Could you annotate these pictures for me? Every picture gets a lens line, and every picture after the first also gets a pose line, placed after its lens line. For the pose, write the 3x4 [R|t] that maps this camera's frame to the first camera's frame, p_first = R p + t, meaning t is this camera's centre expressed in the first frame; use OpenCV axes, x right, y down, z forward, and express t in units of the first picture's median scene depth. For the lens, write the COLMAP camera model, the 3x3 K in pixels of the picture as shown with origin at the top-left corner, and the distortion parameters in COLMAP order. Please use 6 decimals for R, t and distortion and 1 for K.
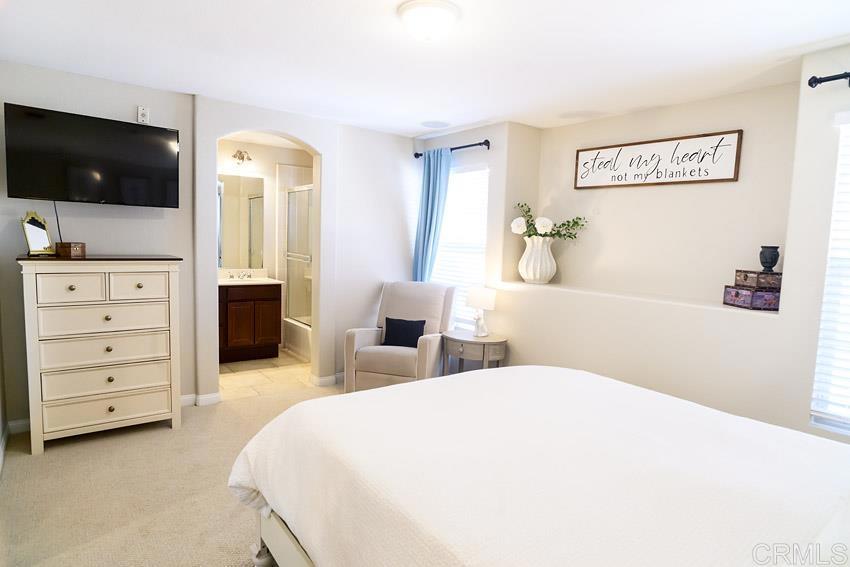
lens RADIAL K [[503.1, 0, 425.0], [0, 503.1, 283.5], [0, 0, 1]] dist [-0.006573, 0.002230]
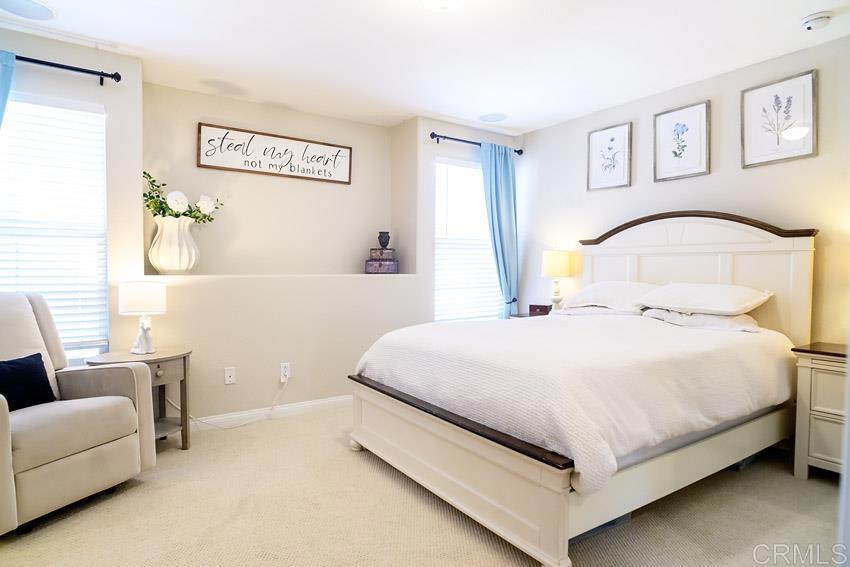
lens RADIAL K [[493.9, 0, 441.8], [0, 493.9, 280.0], [0, 0, 1]] dist [-0.002919, 0.001088]
pose [[0.049991, -0.058487, 0.997036, -0.631649], [0.088726, 0.994597, 0.053896, 0.002766], [-0.994801, 0.085769, 0.054910, 0.617355]]
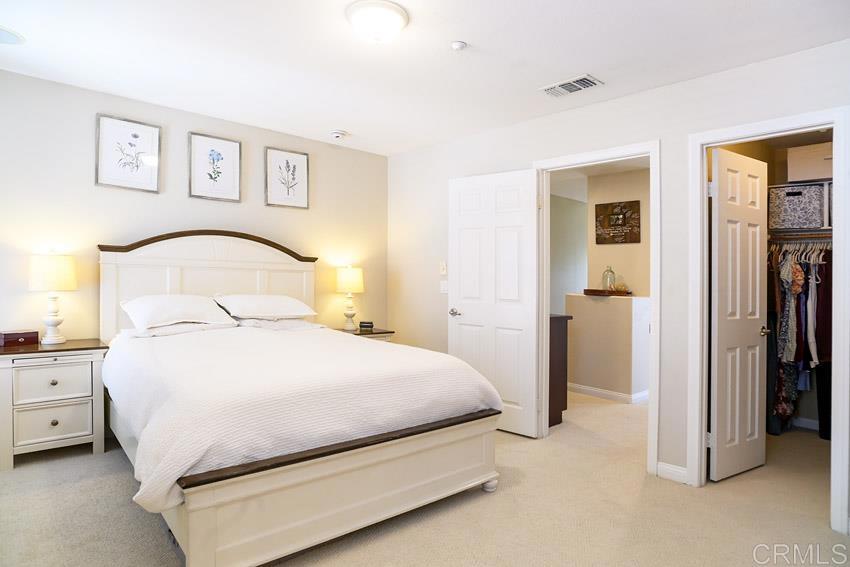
lens RADIAL K [[504.5, 0, 370.2], [0, 504.5, 277.1], [0, 0, 1]] dist [-0.004491, -0.000100]
pose [[-0.998071, -0.061730, 0.006626, -0.008616], [-0.060823, 0.993609, 0.095083, -0.058098], [-0.012453, 0.094496, -0.995447, 1.270486]]
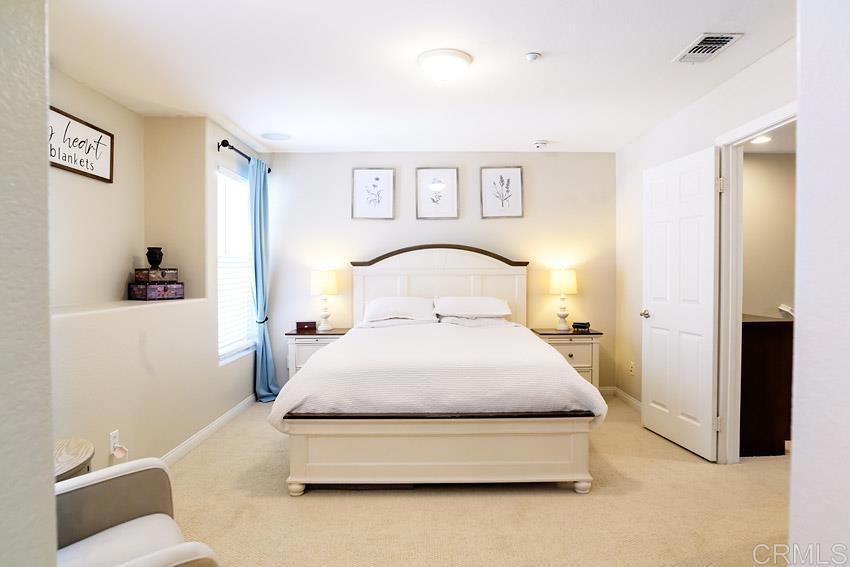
lens RADIAL K [[503.1, 0, 425.0], [0, 503.1, 283.5], [0, 0, 1]] dist [-0.006573, 0.002230]
pose [[-0.773257, -0.039874, 0.632837, -0.467247], [0.038853, 0.993166, 0.110051, -0.077977], [-0.632901, 0.109685, -0.766424, 1.234297]]
